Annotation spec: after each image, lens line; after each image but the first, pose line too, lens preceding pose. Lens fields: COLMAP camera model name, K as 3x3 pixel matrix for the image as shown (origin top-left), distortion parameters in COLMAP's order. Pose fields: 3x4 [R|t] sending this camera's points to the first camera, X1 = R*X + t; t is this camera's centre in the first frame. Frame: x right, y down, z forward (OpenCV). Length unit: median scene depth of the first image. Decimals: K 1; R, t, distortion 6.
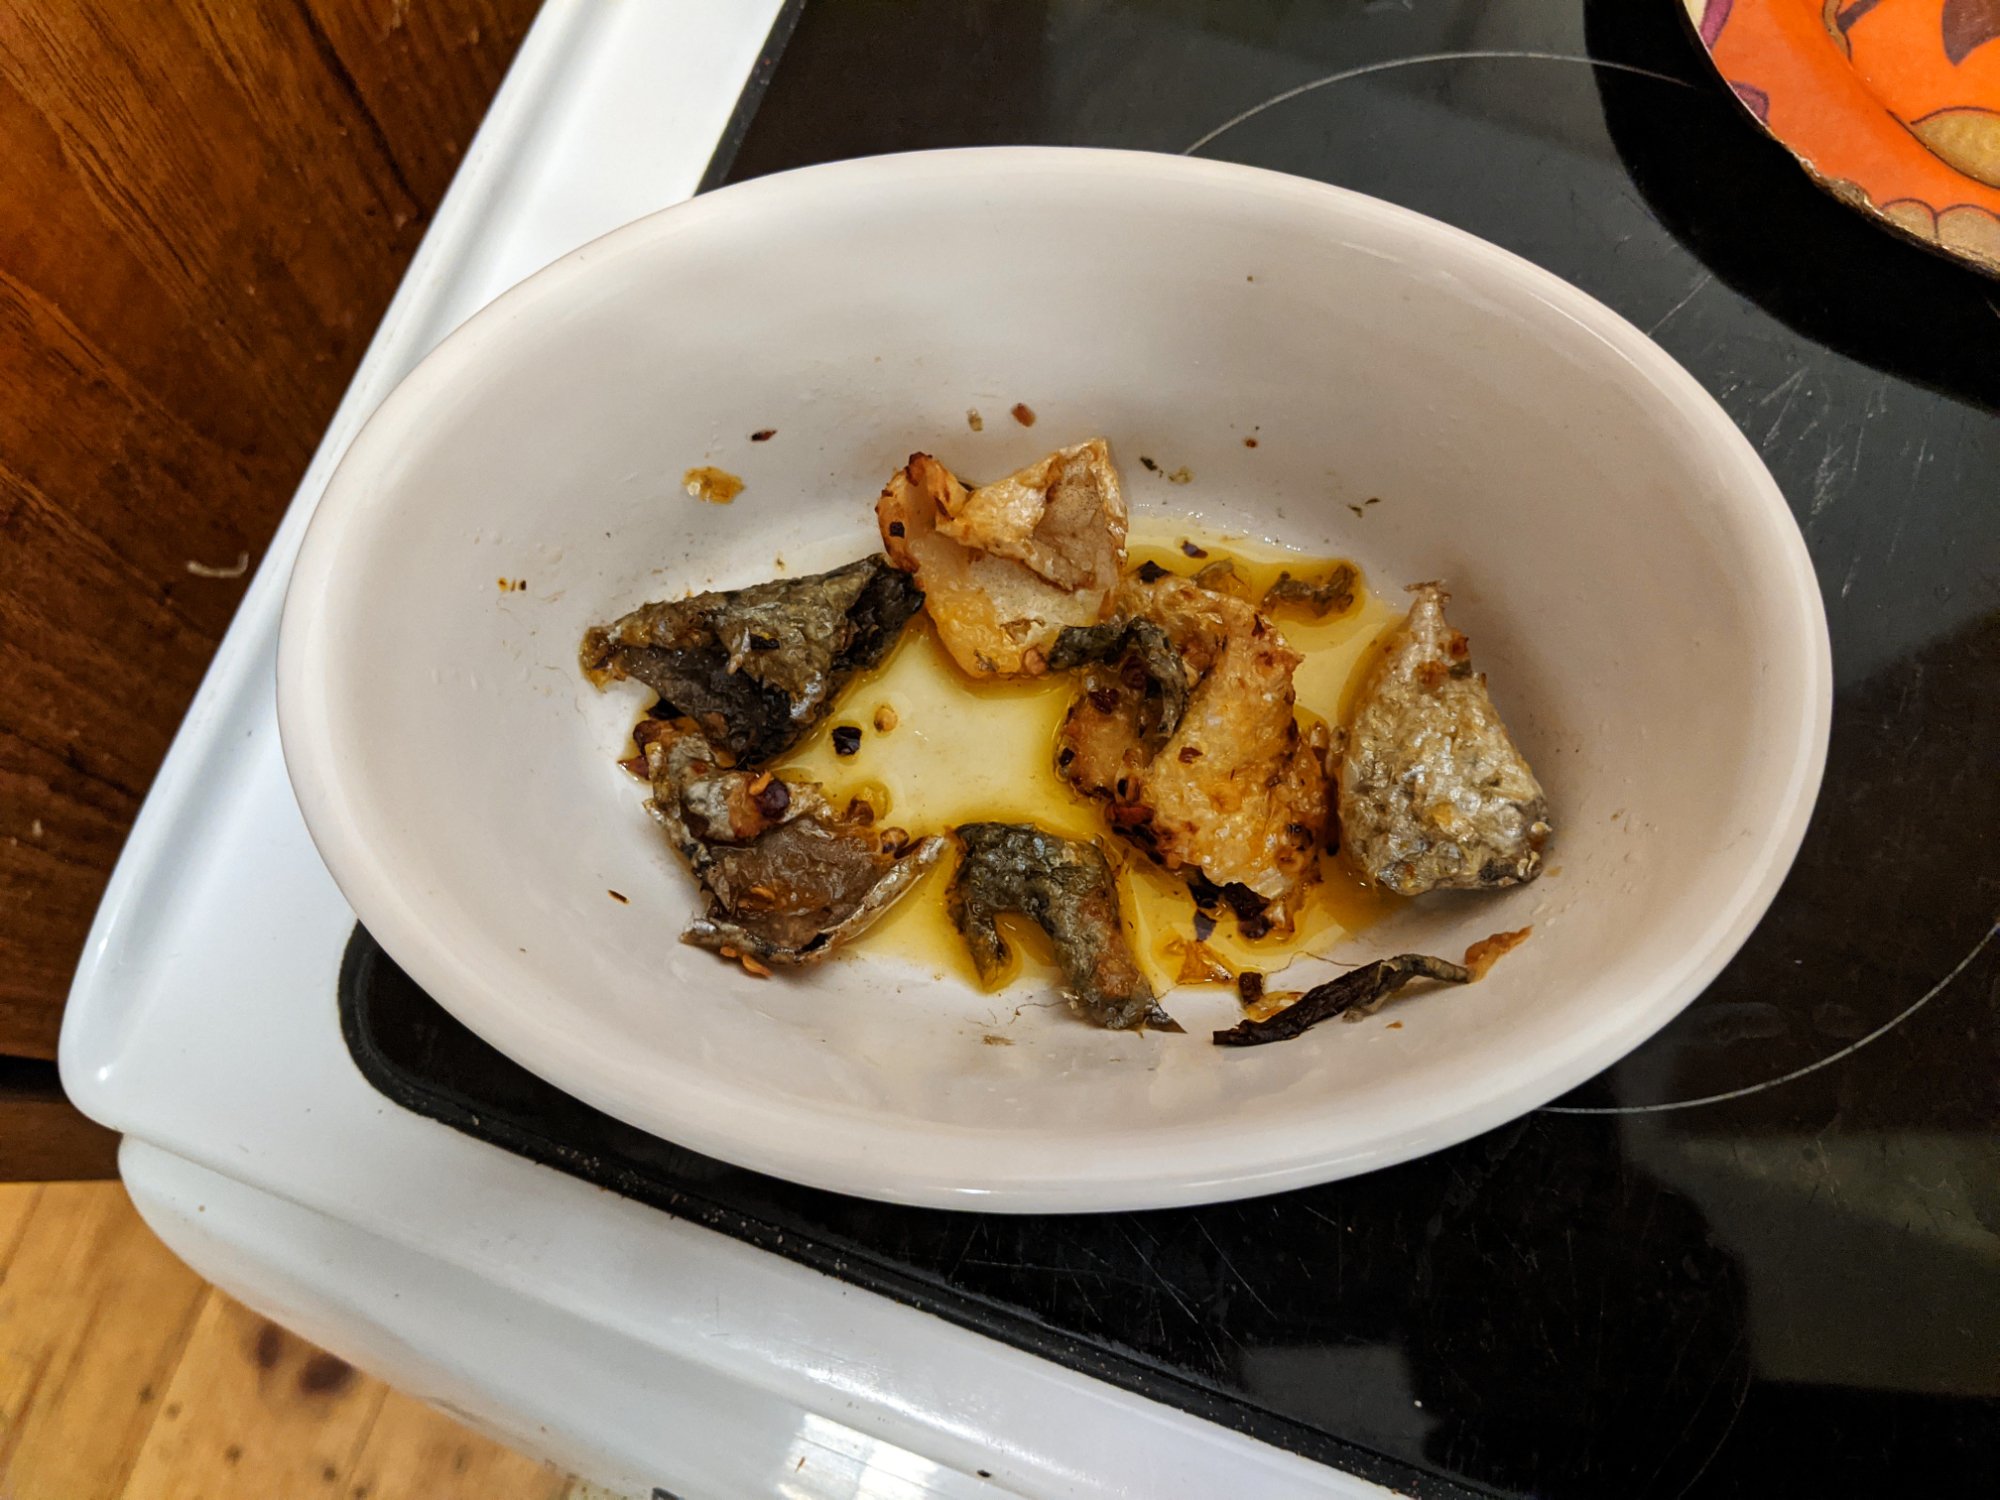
lens RADIAL K [[1769.7, 0, 1000.0], [0, 1769.7, 750.0], [0, 0, 1]] dist [-0.049417, 0.007897]
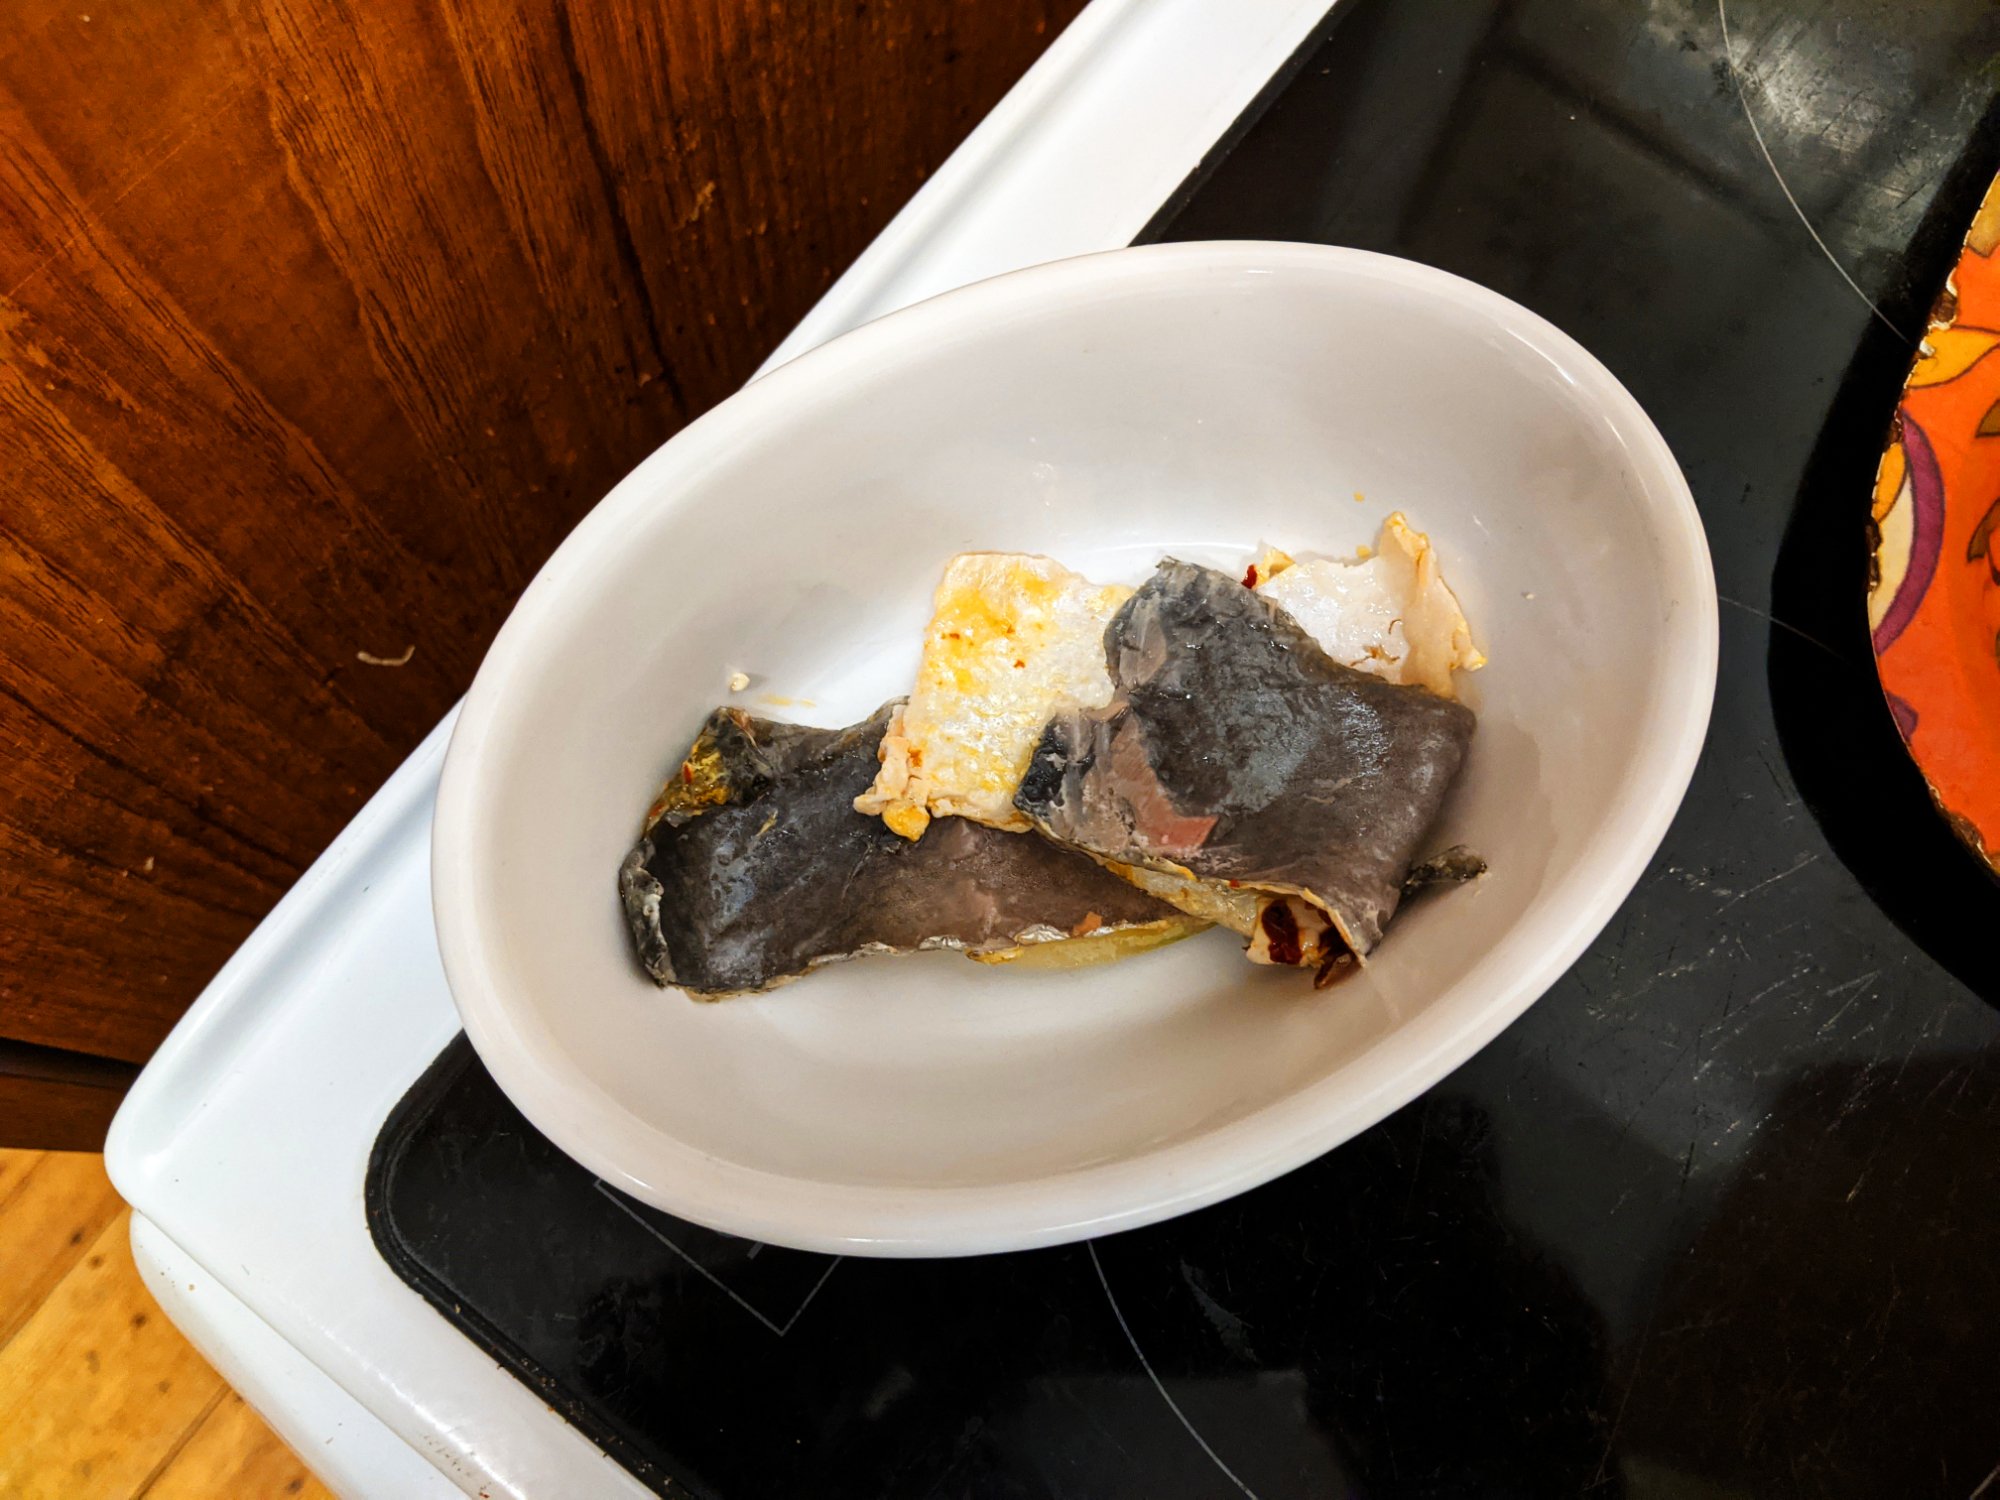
lens RADIAL K [[1756.8, 0, 1010.5], [0, 1756.8, 749.9], [0, 0, 1]] dist [-0.012119, -0.008598]
pose [[0.955122, 0.293427, -0.040524, -0.027230], [-0.294211, 0.955626, -0.014821, -0.165105], [0.034377, 0.026078, 0.999069, -0.054152]]
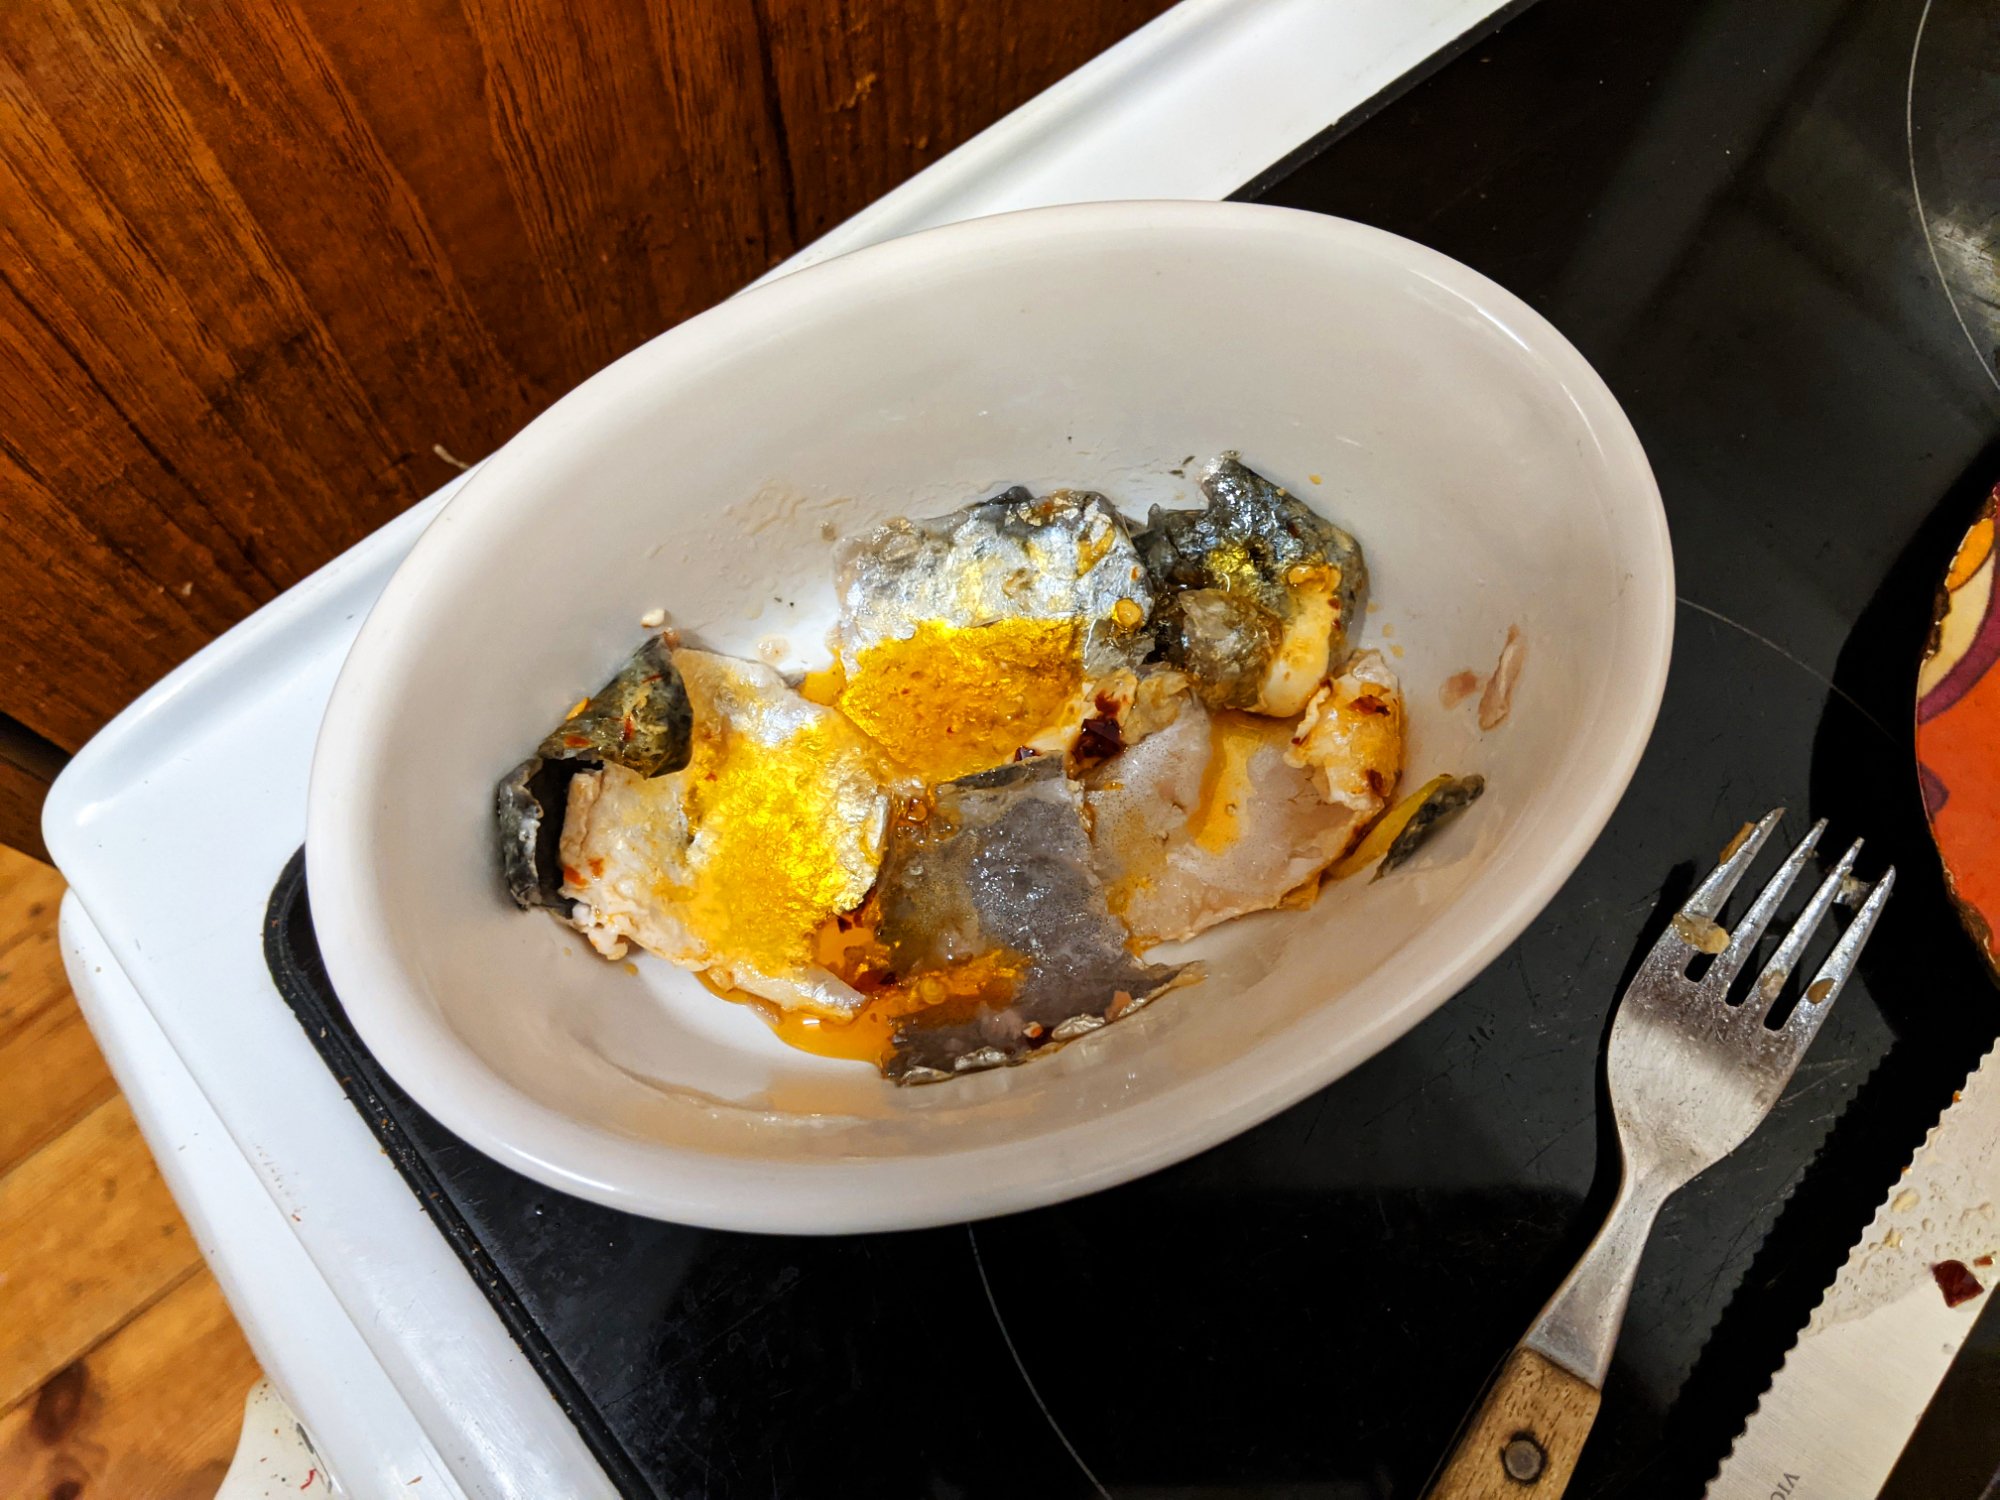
lens RADIAL K [[1756.8, 0, 1010.5], [0, 1756.8, 749.9], [0, 0, 1]] dist [-0.012119, -0.008598]
pose [[0.856073, 0.493398, -0.153942, 0.115738], [-0.503767, 0.863128, -0.035052, -0.092619], [0.115577, 0.107558, 0.987458, -0.020305]]
